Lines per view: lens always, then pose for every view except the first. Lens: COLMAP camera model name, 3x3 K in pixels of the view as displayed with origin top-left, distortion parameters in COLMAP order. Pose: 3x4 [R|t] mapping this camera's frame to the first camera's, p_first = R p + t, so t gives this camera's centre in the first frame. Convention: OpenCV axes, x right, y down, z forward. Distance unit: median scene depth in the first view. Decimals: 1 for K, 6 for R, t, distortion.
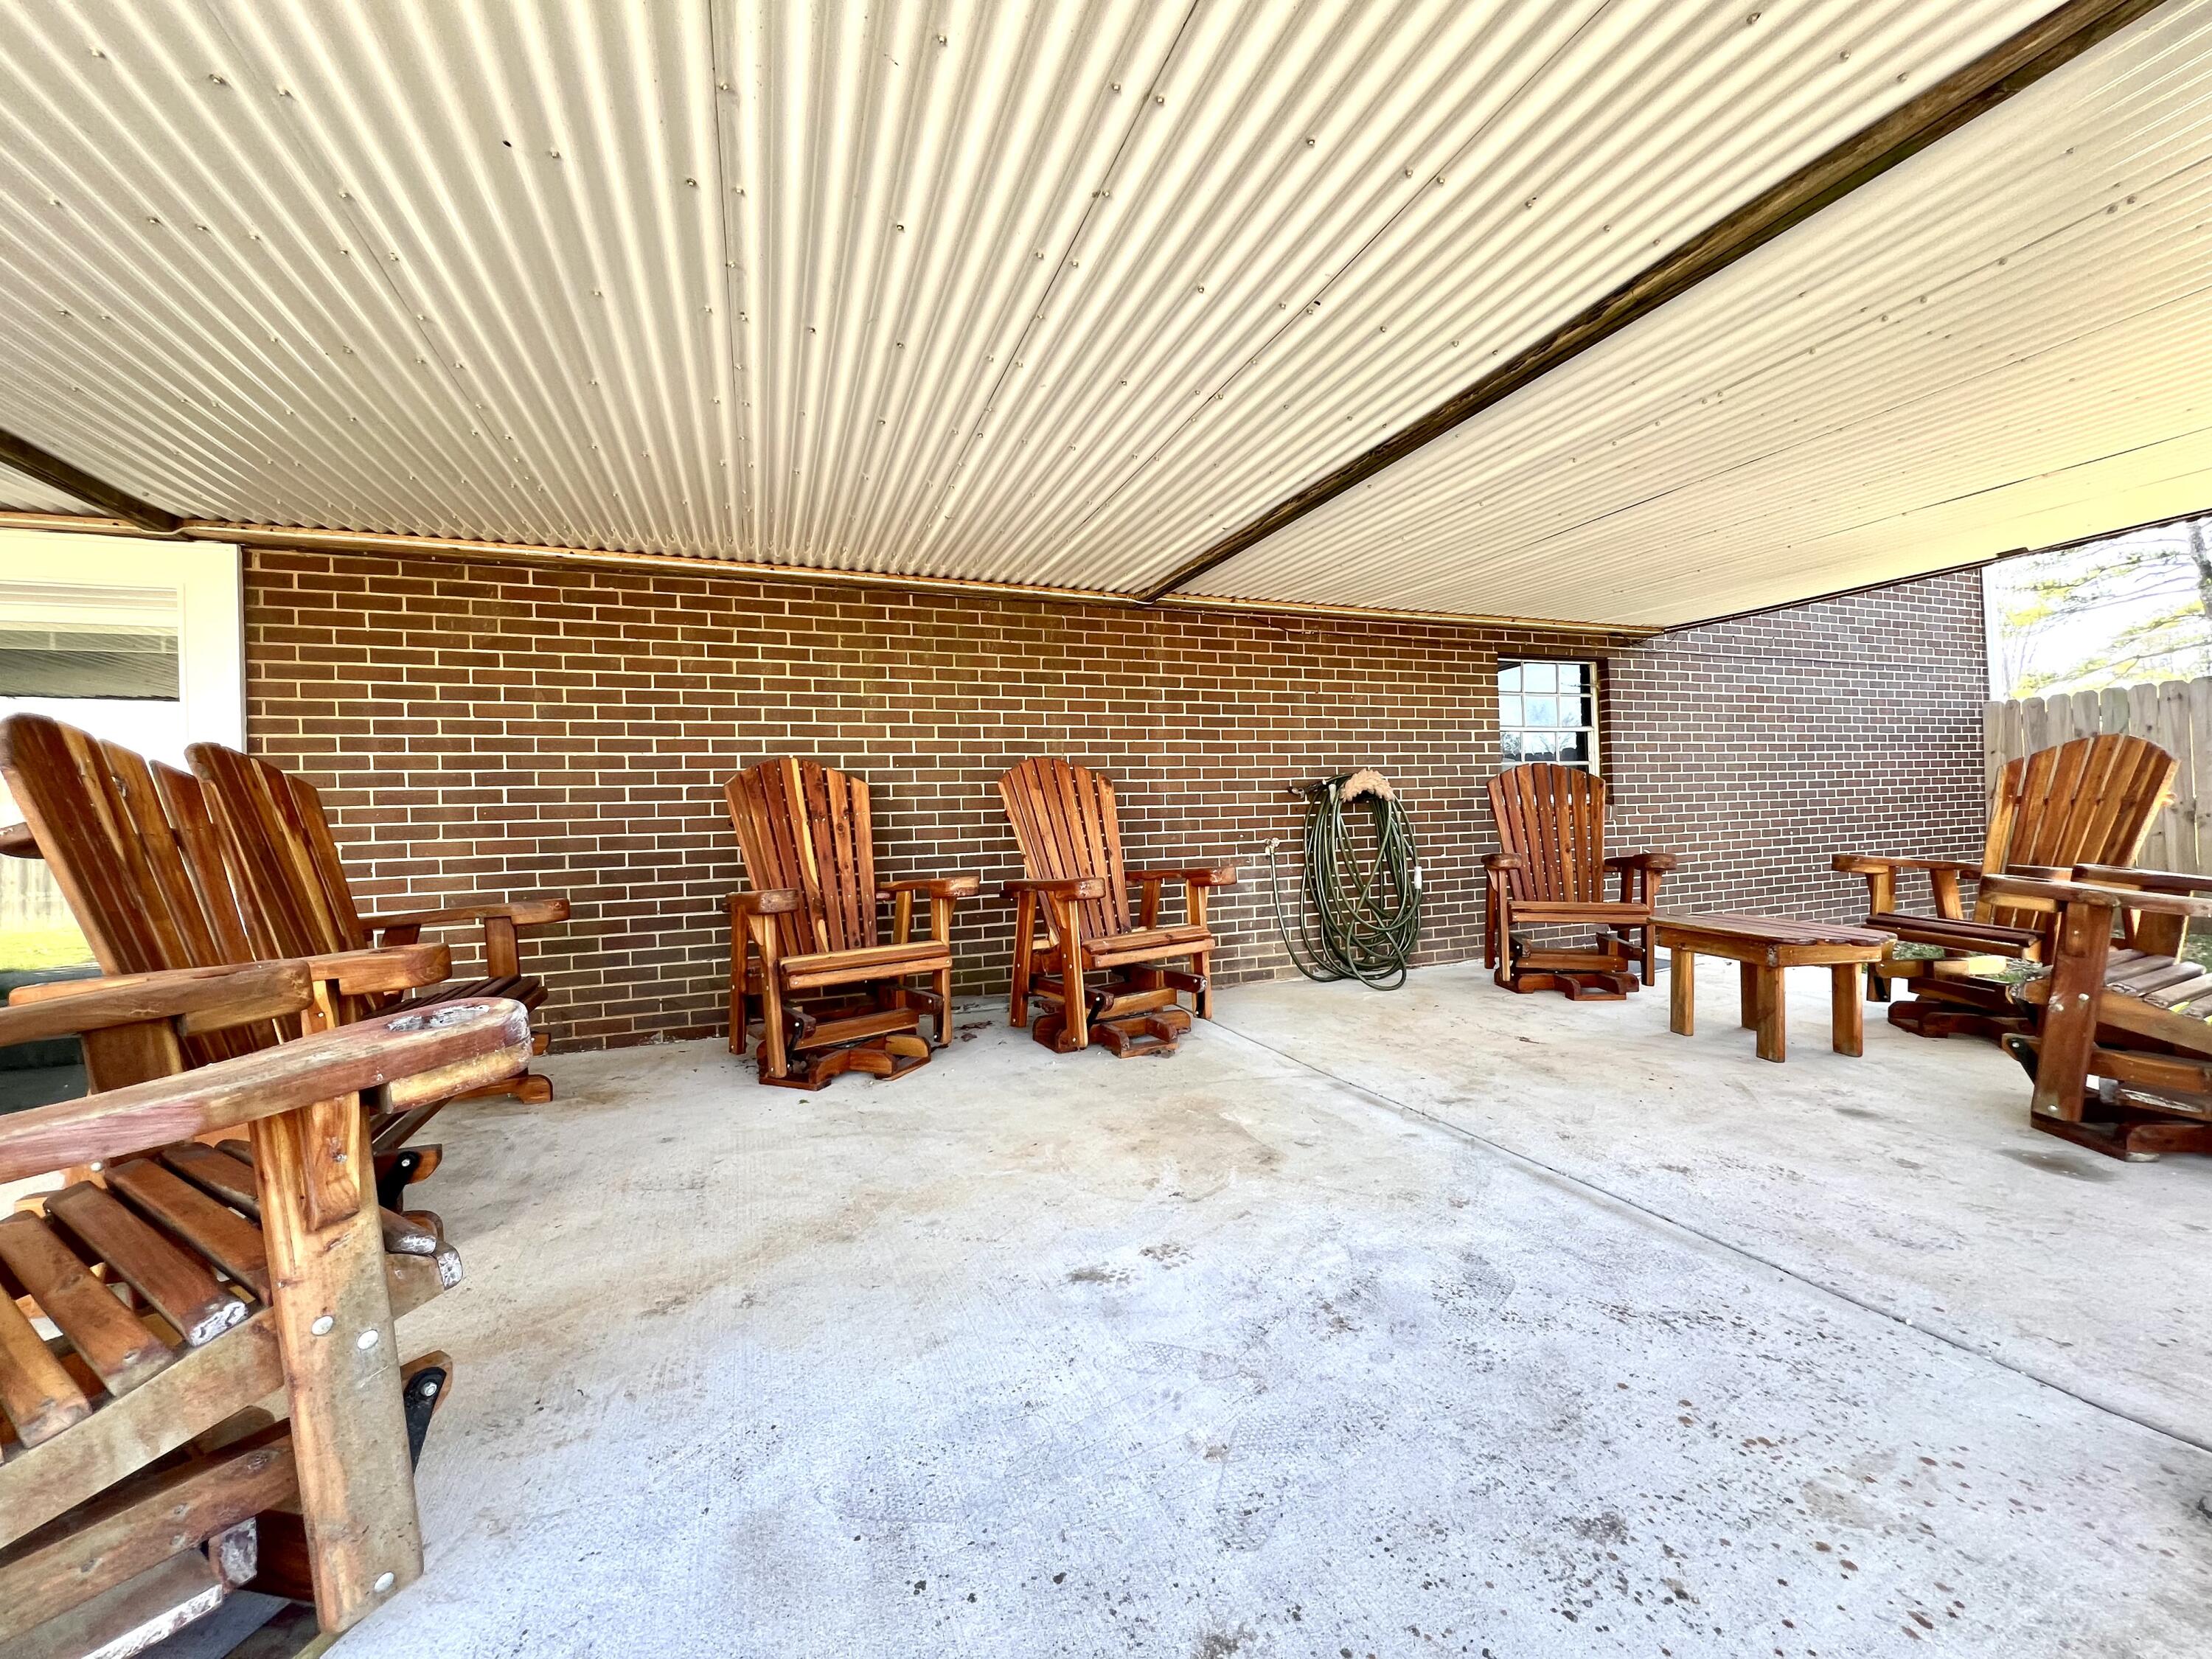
lens RADIAL K [[885.7, 0, 1101.3], [0, 885.7, 832.6], [0, 0, 1]] dist [-0.002442, 0.000203]
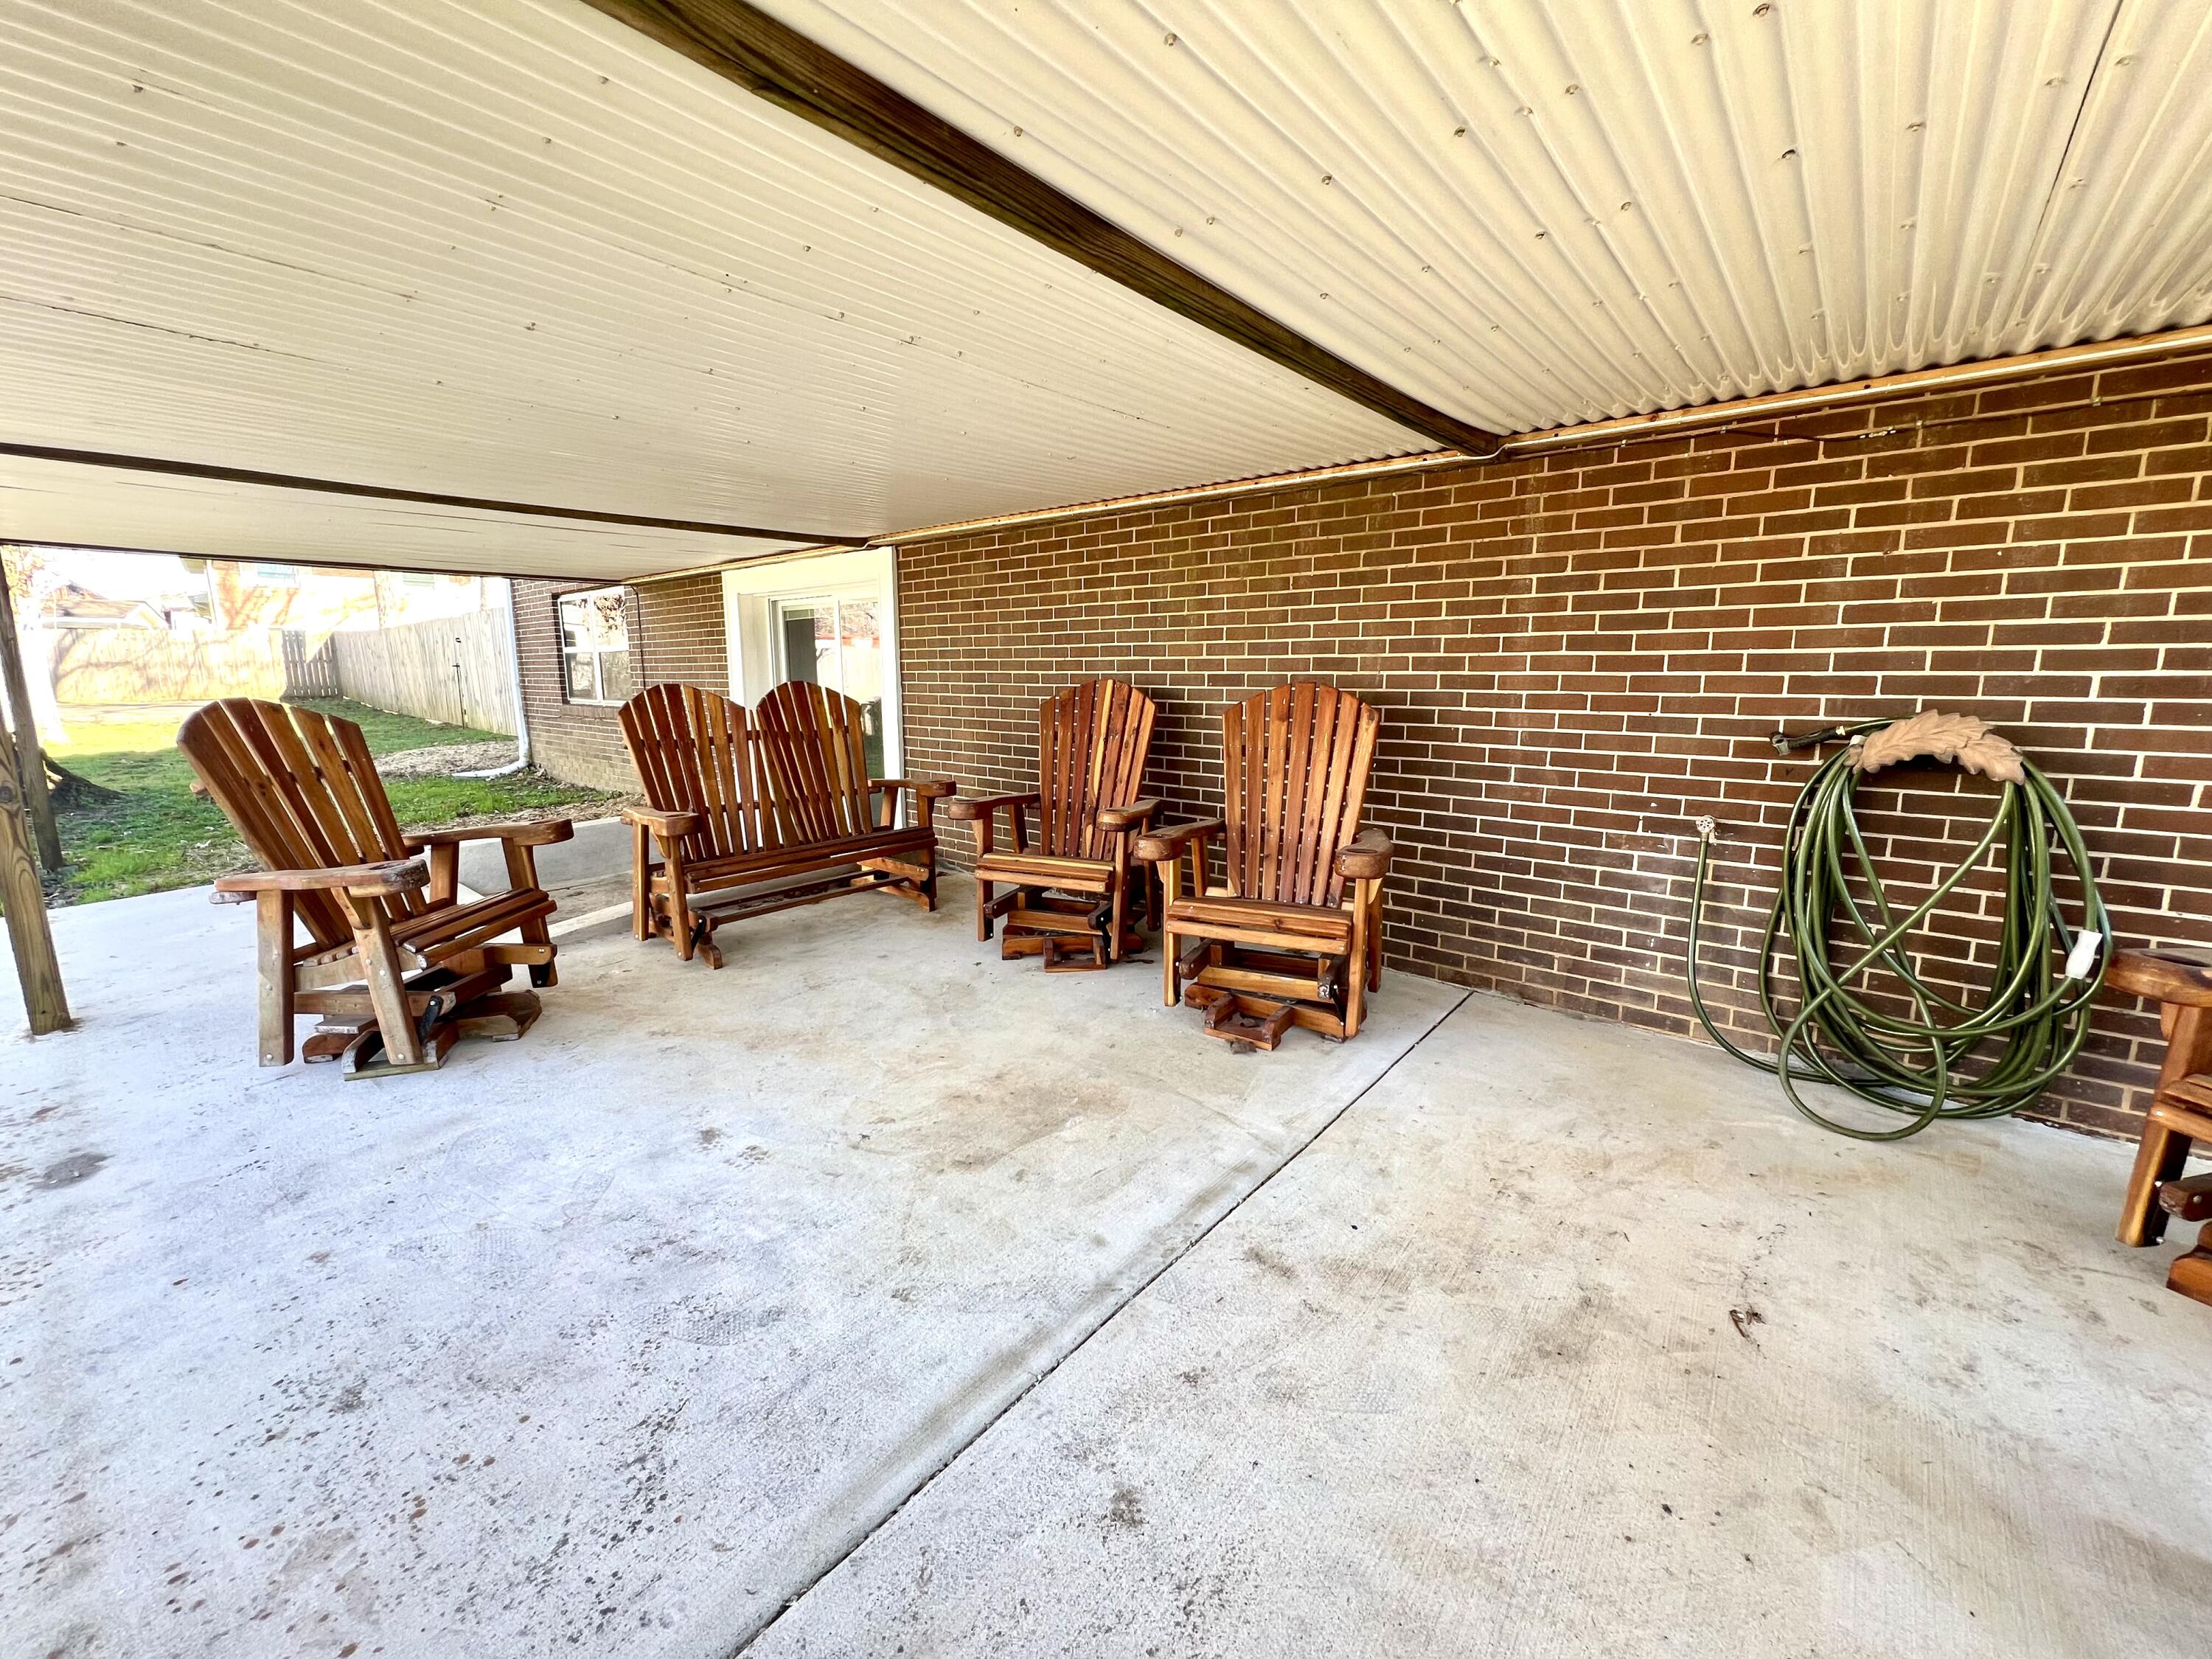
lens RADIAL K [[885.7, 0, 1094.0], [0, 885.7, 825.7], [0, 0, 1]] dist [-0.002442, 0.000203]
pose [[0.467262, 0.183487, -0.864869, 0.774702], [-0.019820, 0.980155, 0.197237, -0.145570], [0.883897, -0.075019, 0.461626, 0.524563]]
